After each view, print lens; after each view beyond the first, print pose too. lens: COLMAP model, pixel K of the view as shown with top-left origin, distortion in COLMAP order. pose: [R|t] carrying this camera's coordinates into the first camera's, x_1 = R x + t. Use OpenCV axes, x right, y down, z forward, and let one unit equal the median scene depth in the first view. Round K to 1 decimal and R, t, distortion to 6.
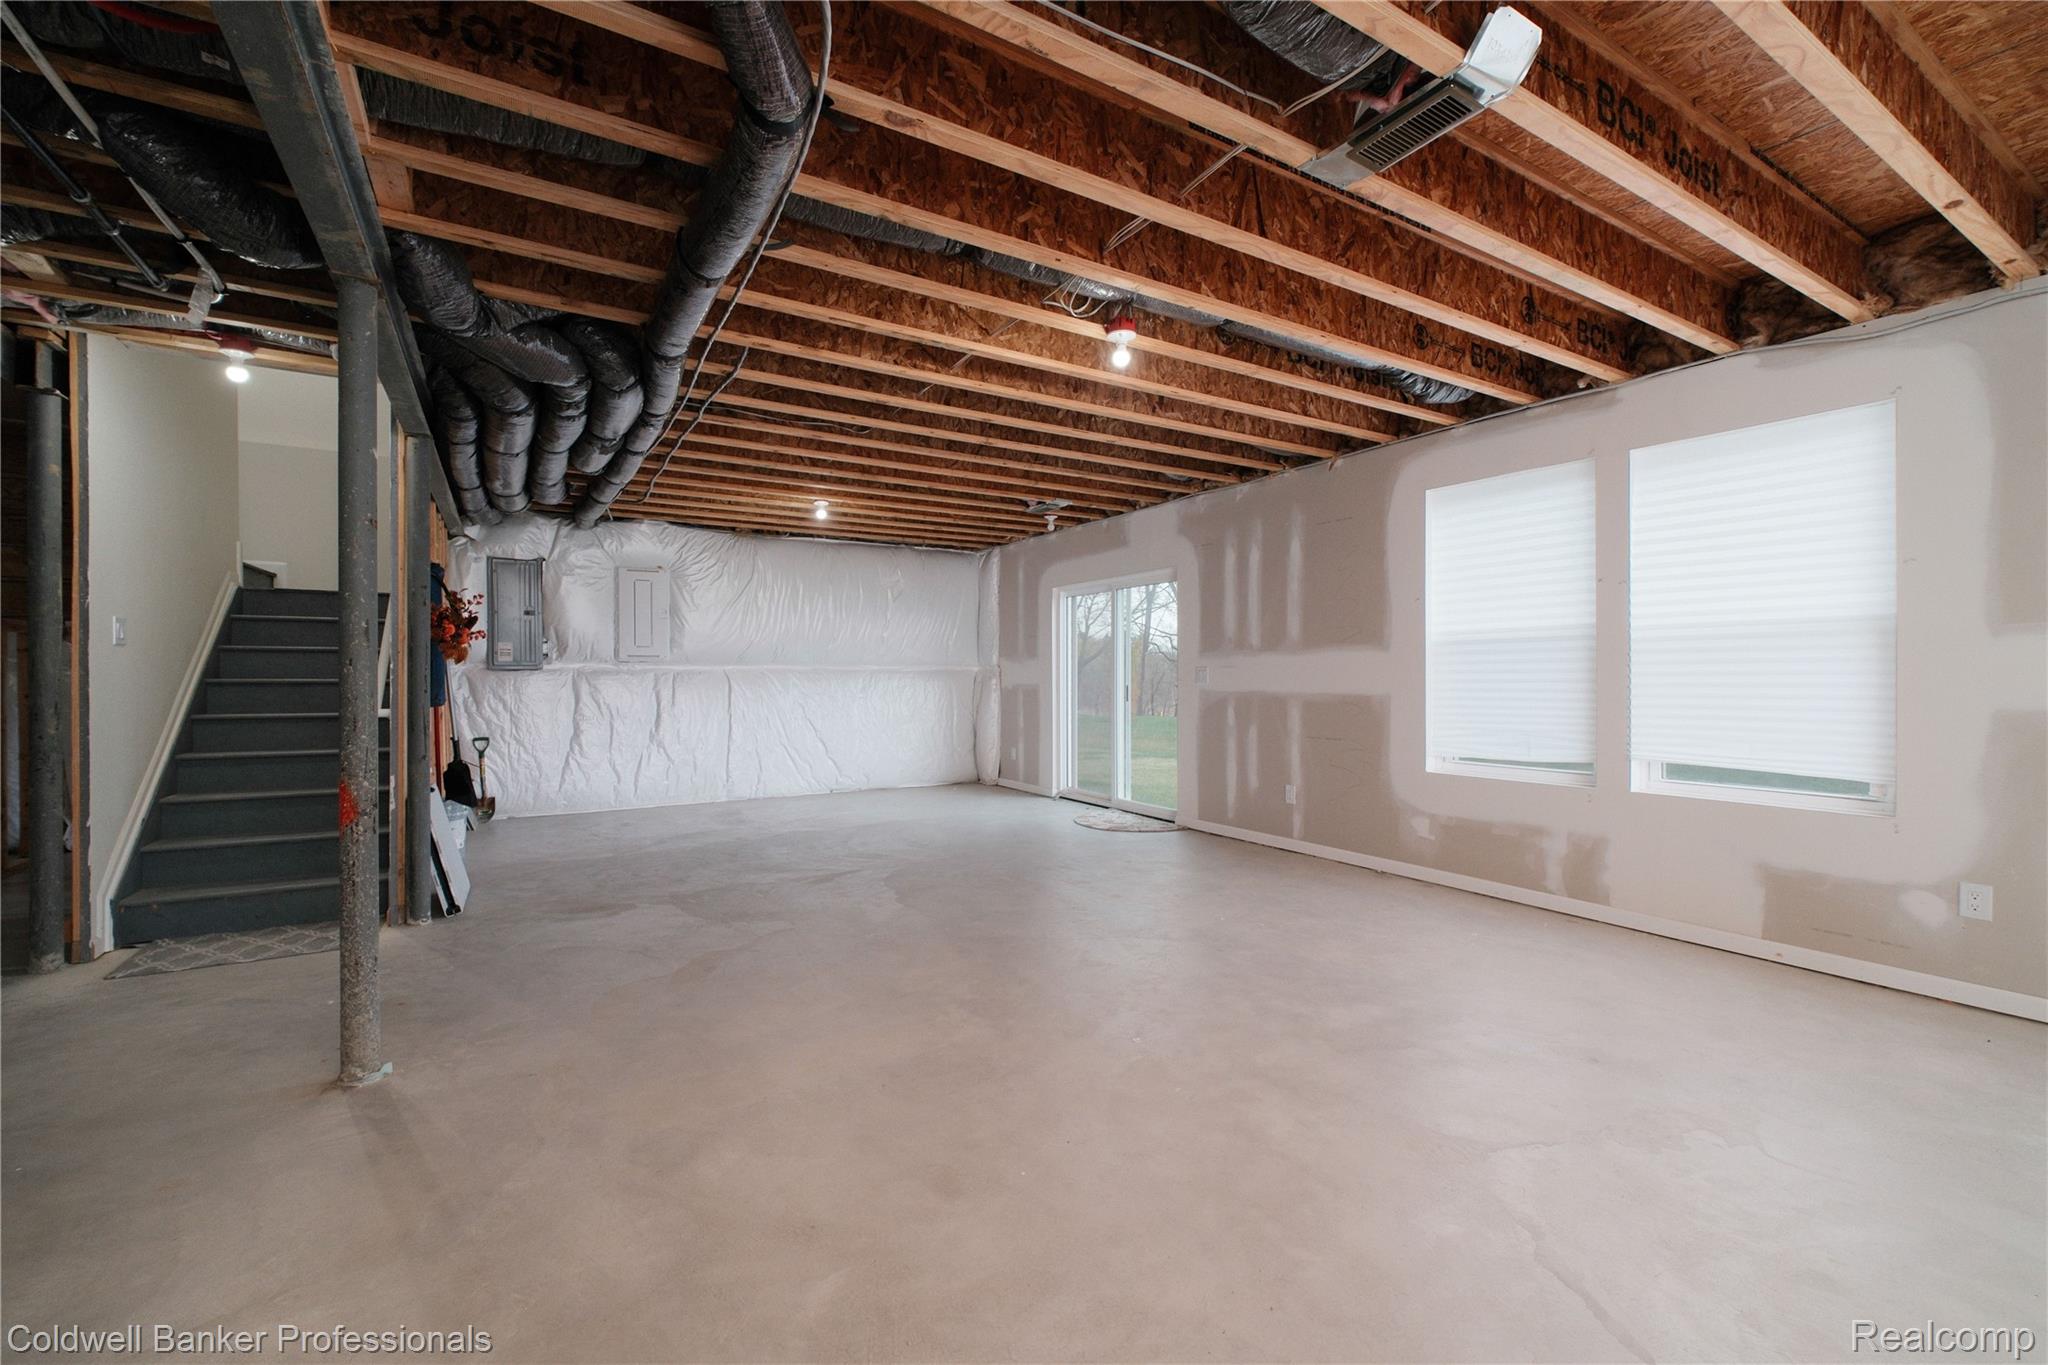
lens RADIAL K [[861.6, 0, 1026.8], [0, 861.6, 669.7], [0, 0, 1]] dist [-0.001919, -0.000480]
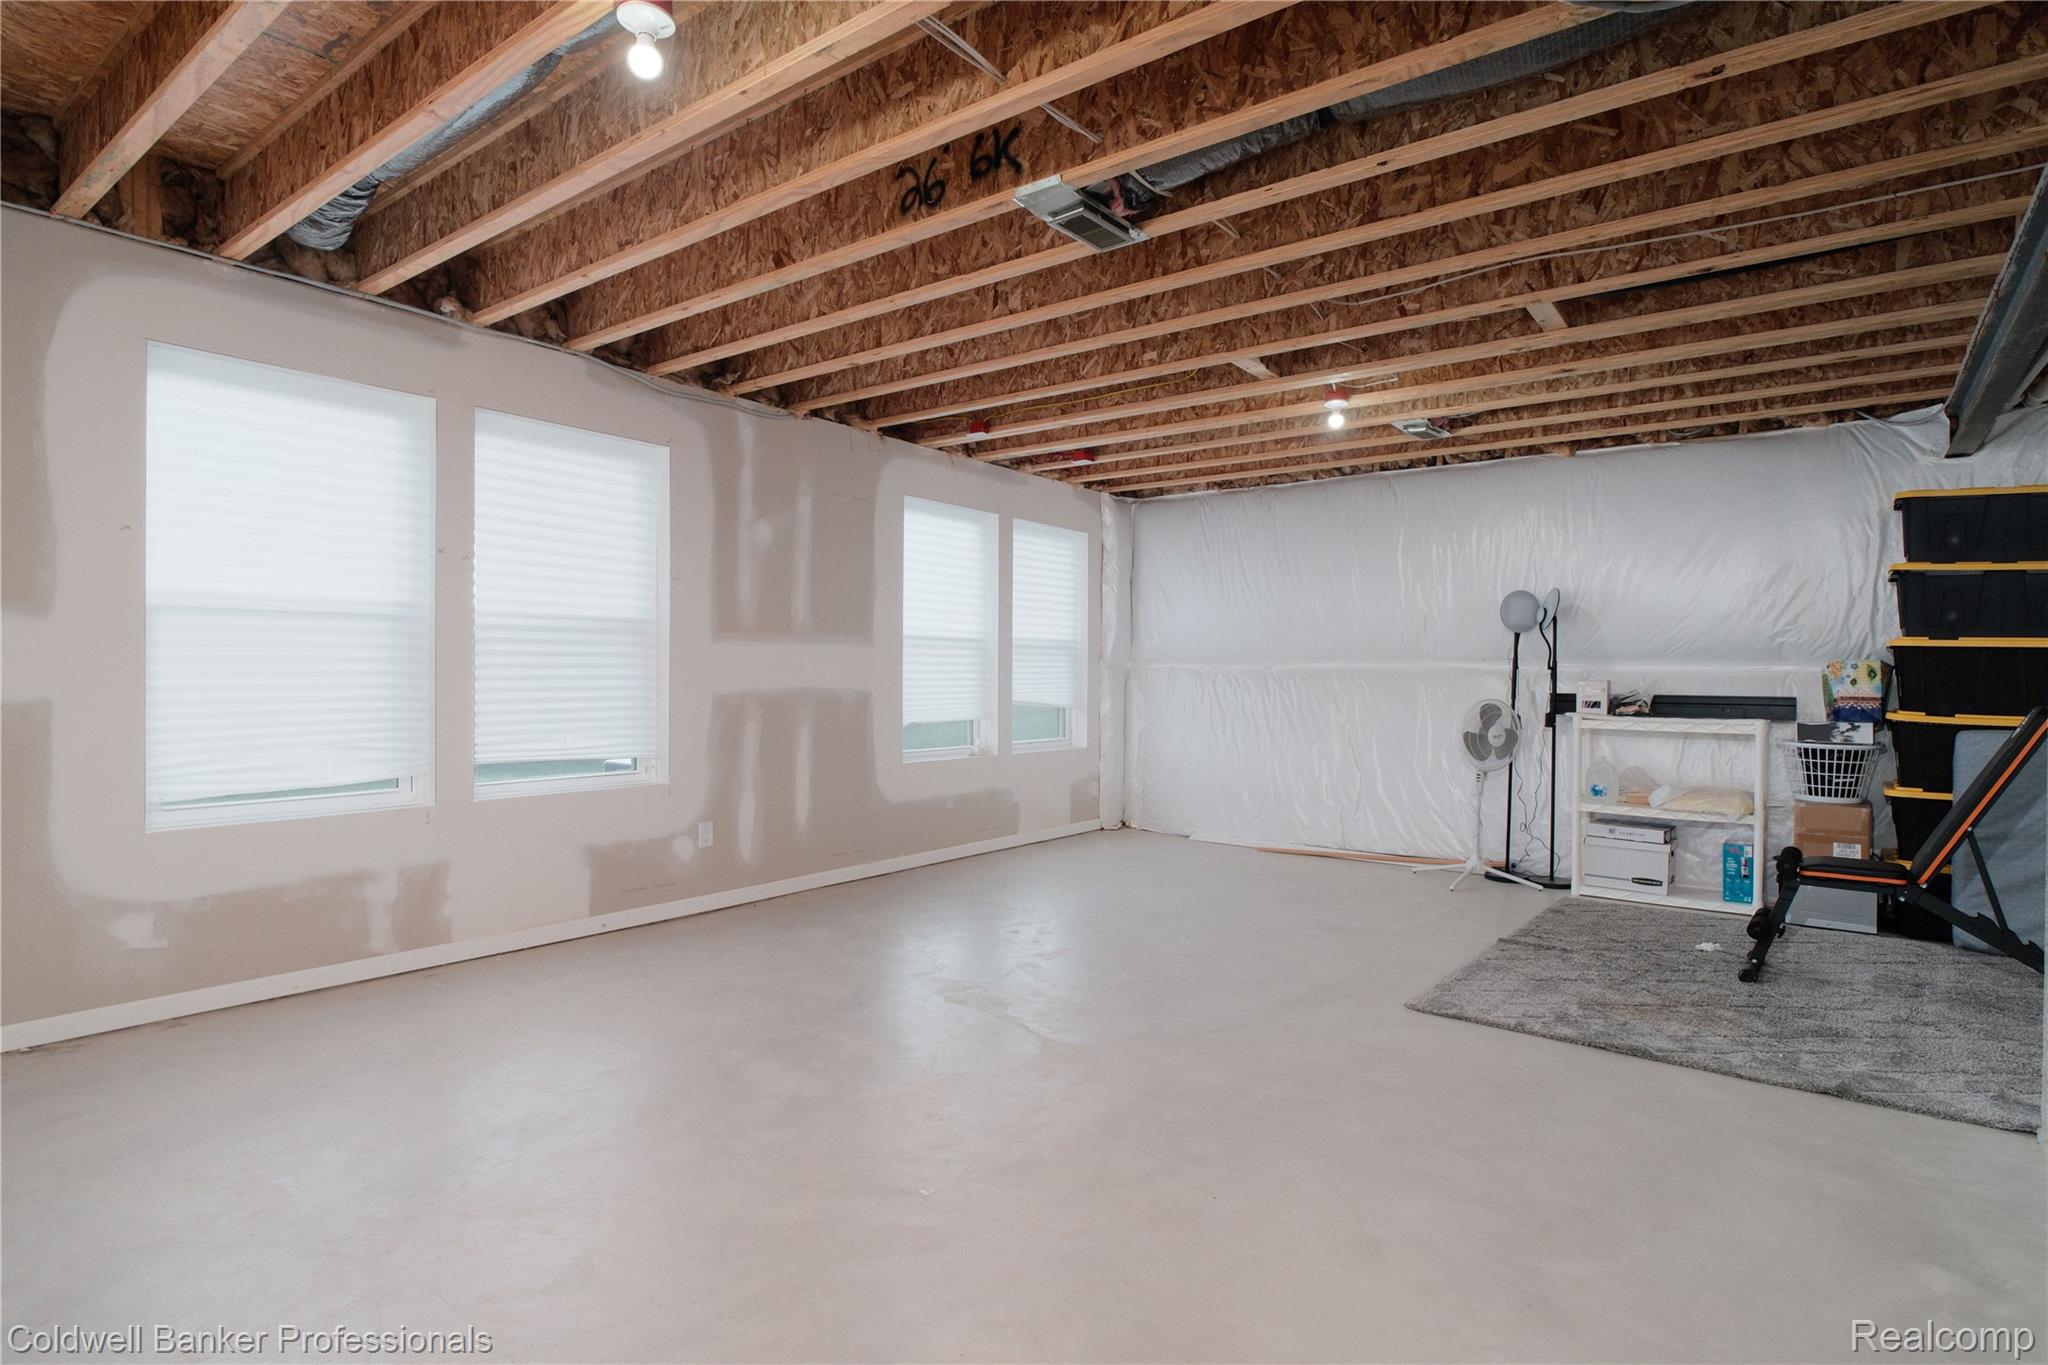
lens RADIAL K [[1043.4, 0, 1034.5], [0, 1043.4, 686.0], [0, 0, 1]] dist [-0.002093, -0.000028]
pose [[-0.368052, -0.015665, 0.929673, -0.514119], [-0.015836, 0.999819, 0.010578, 0.005799], [-0.929670, -0.010830, -0.368234, 0.921027]]
